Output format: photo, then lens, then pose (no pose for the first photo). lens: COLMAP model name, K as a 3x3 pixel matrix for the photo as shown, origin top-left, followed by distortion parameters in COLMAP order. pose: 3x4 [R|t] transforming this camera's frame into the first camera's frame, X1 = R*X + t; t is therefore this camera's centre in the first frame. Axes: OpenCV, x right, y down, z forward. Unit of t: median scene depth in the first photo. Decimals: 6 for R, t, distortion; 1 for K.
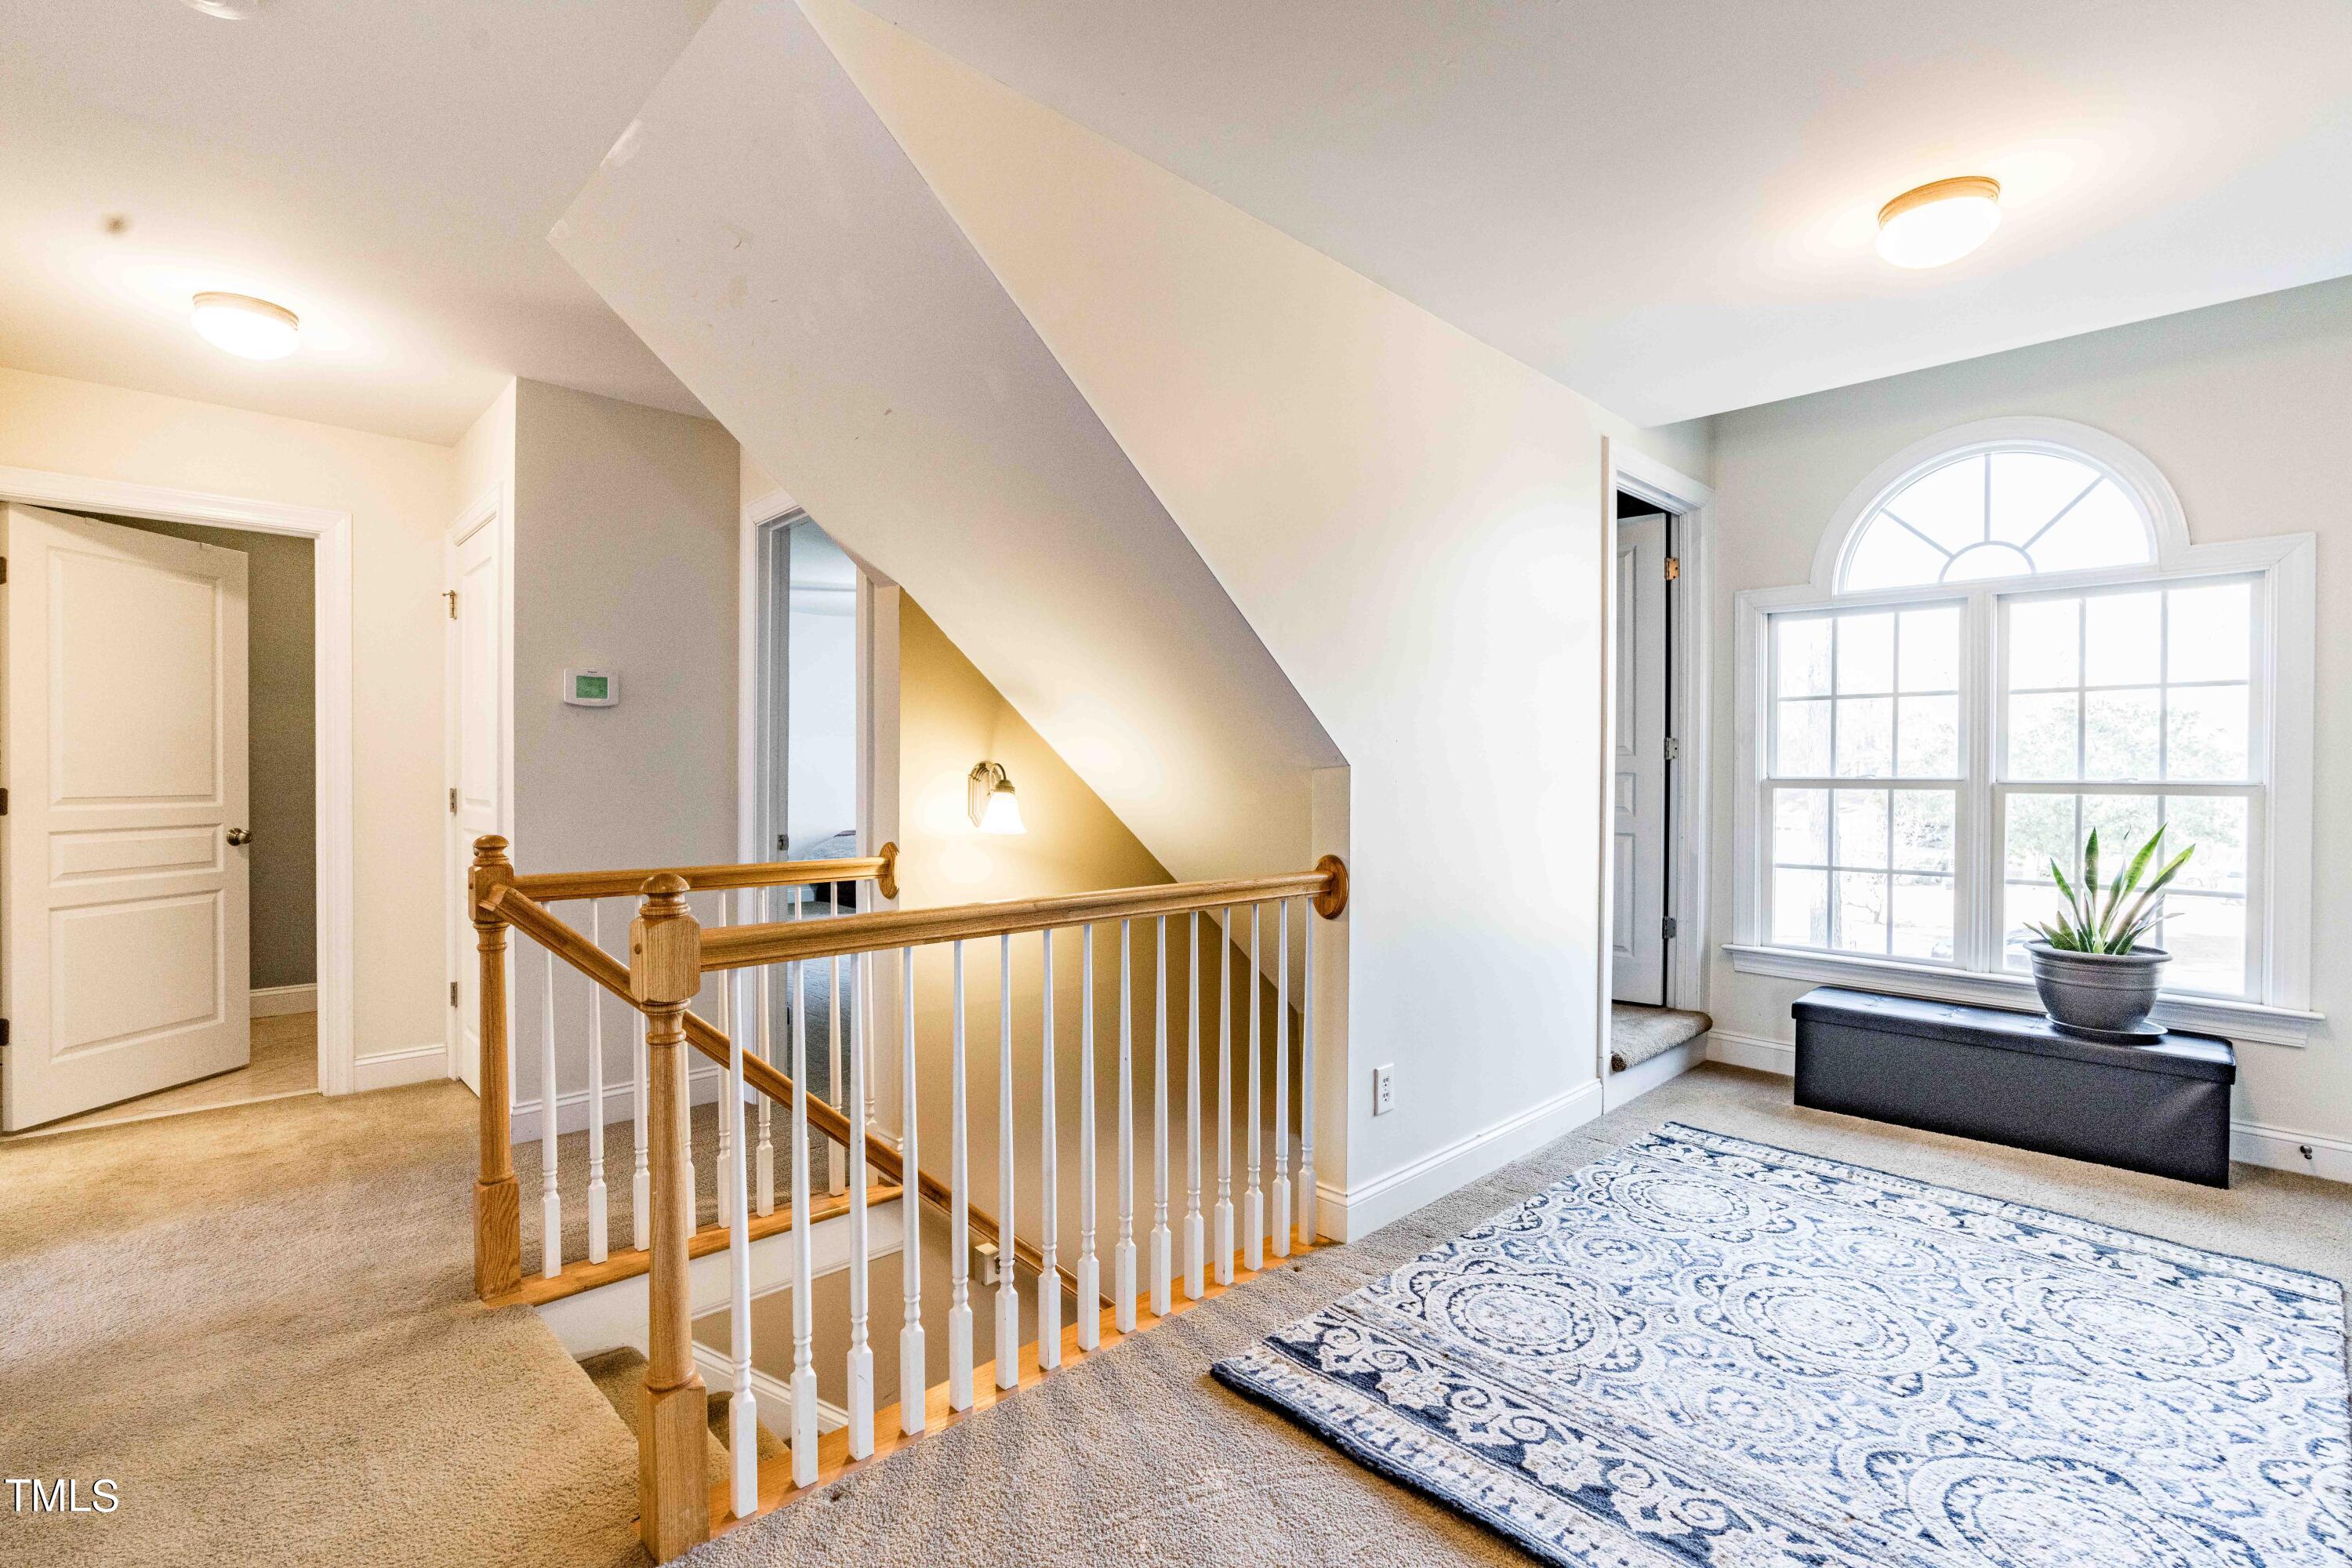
lens RADIAL K [[1072.5, 0, 1183.4], [0, 1072.5, 785.2], [0, 0, 1]] dist [-0.028328, 0.011954]
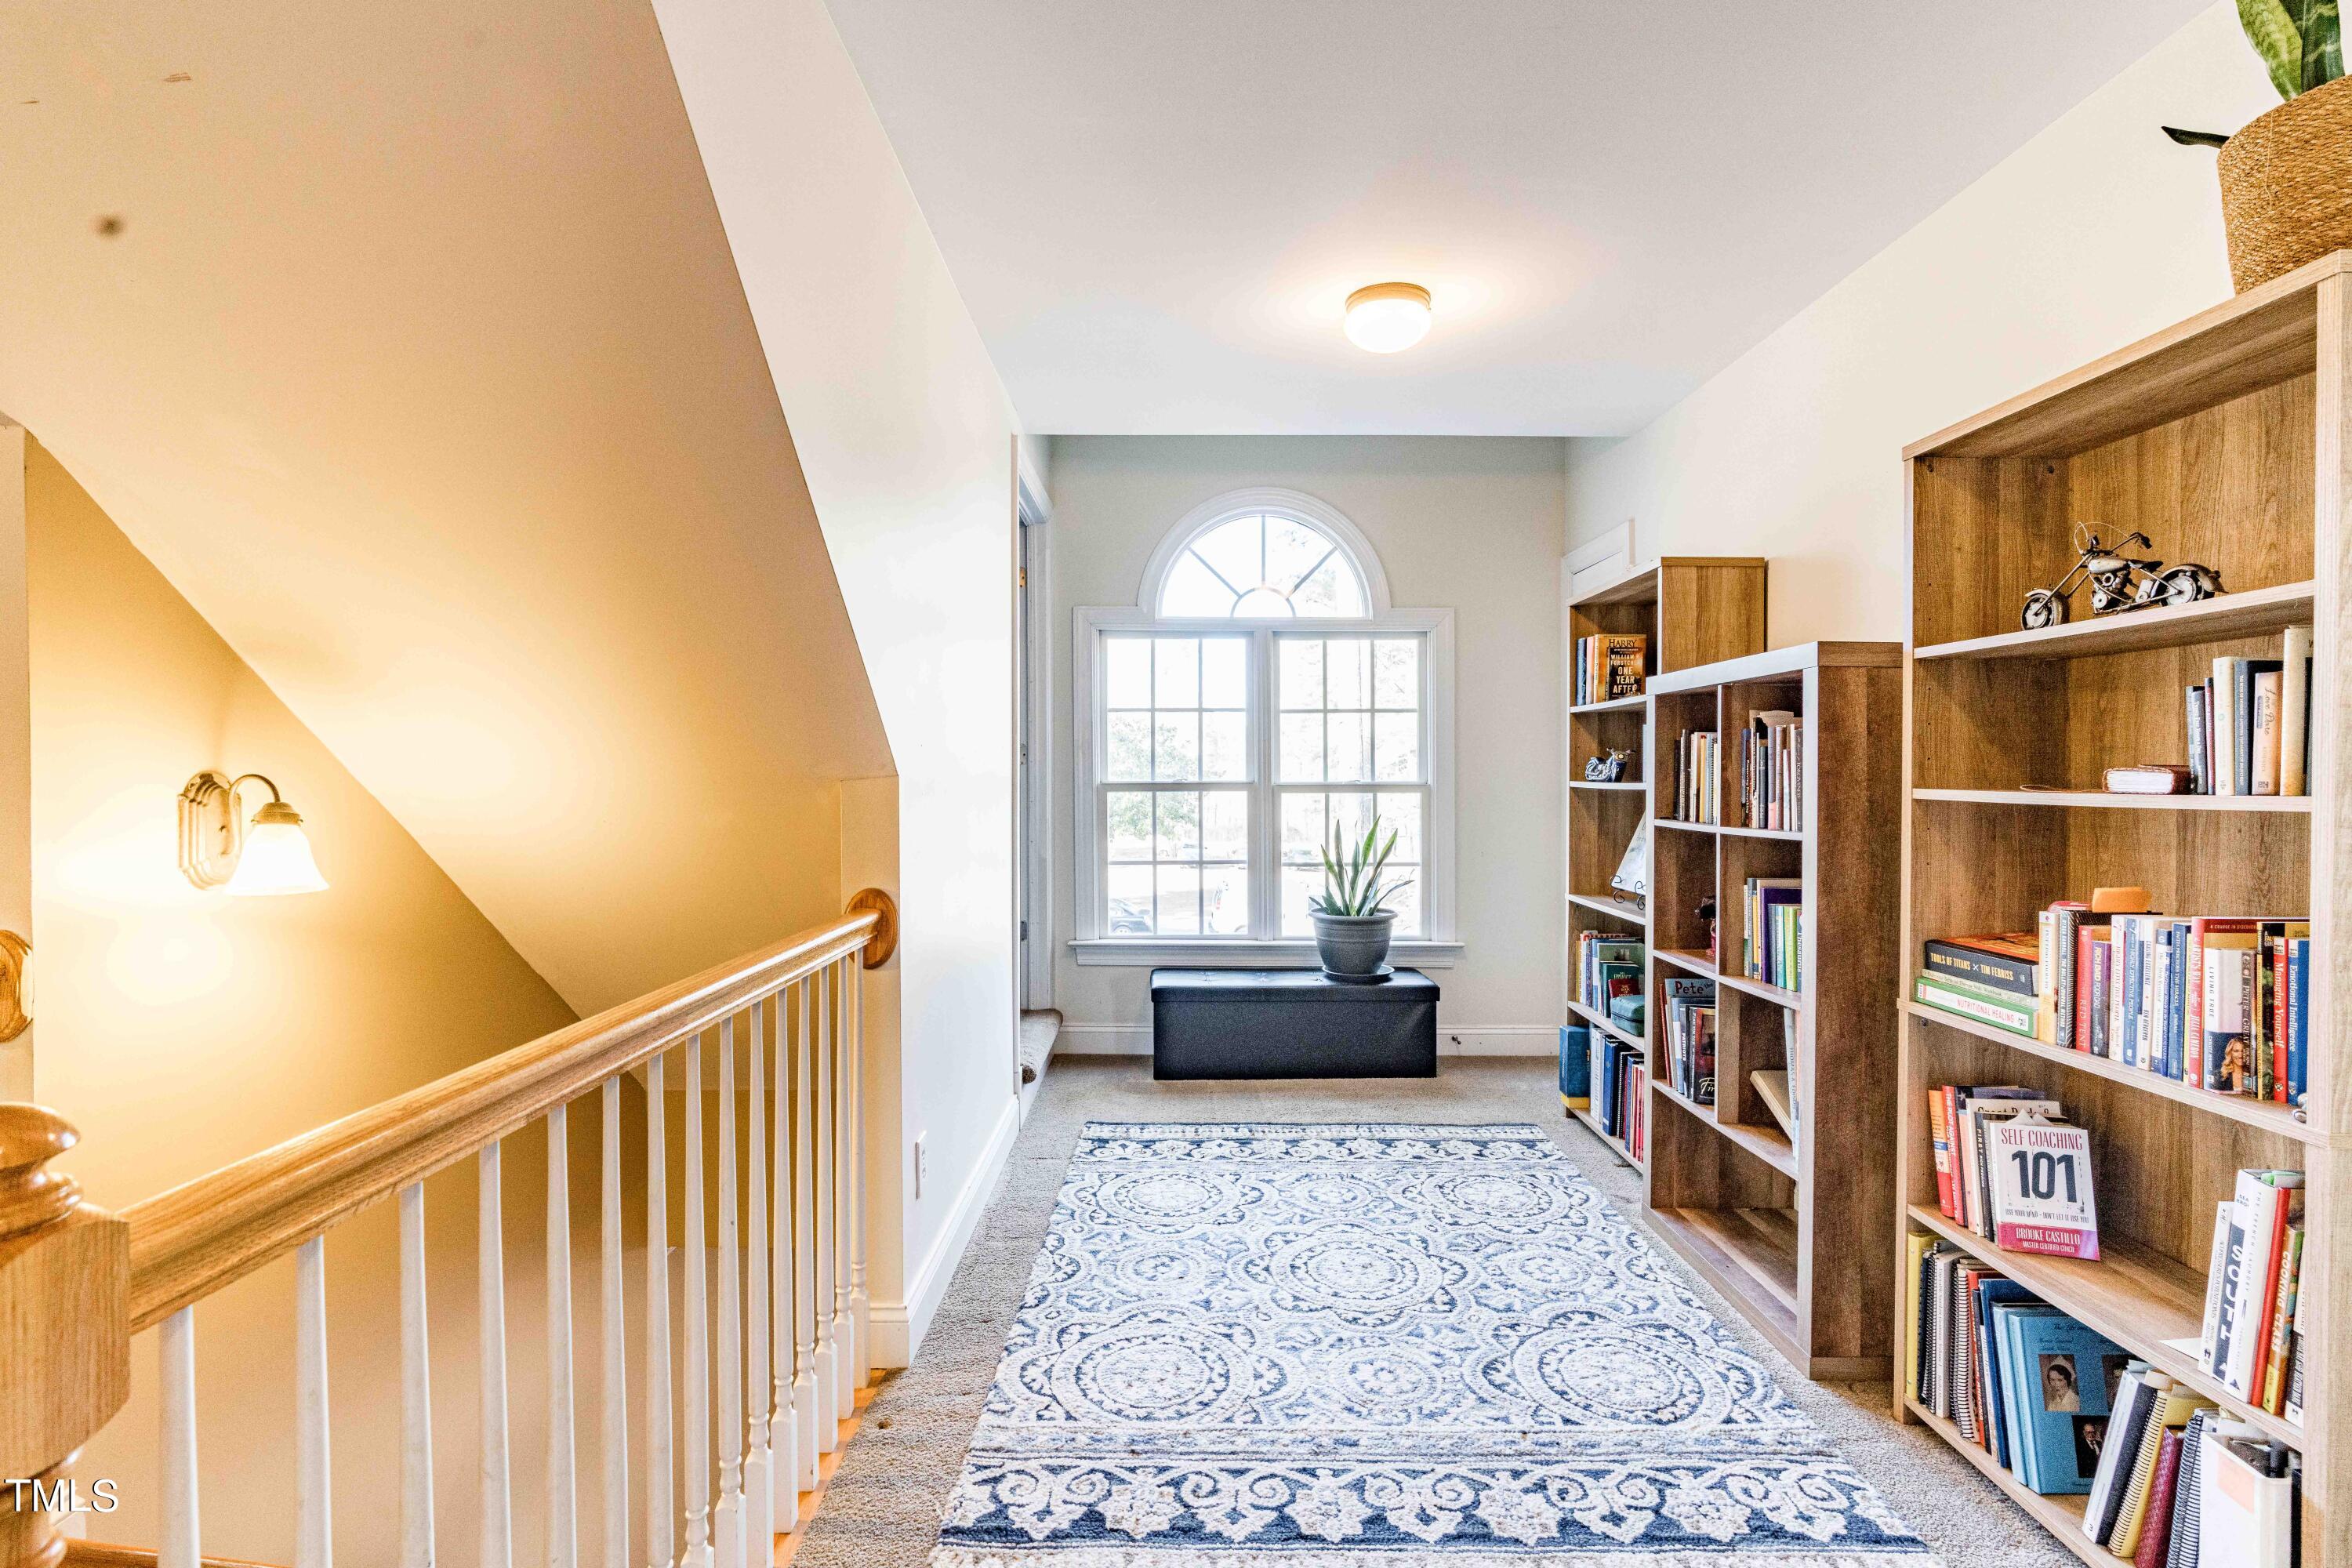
lens RADIAL K [[1076.1, 0, 1179.4], [0, 1076.1, 796.3], [0, 0, 1]] dist [-0.012780, 0.000600]
pose [[0.699544, -0.020100, 0.714307, -0.246614], [0.015856, 0.999795, 0.012605, -0.008282], [-0.714413, 0.002508, 0.699719, 0.256420]]
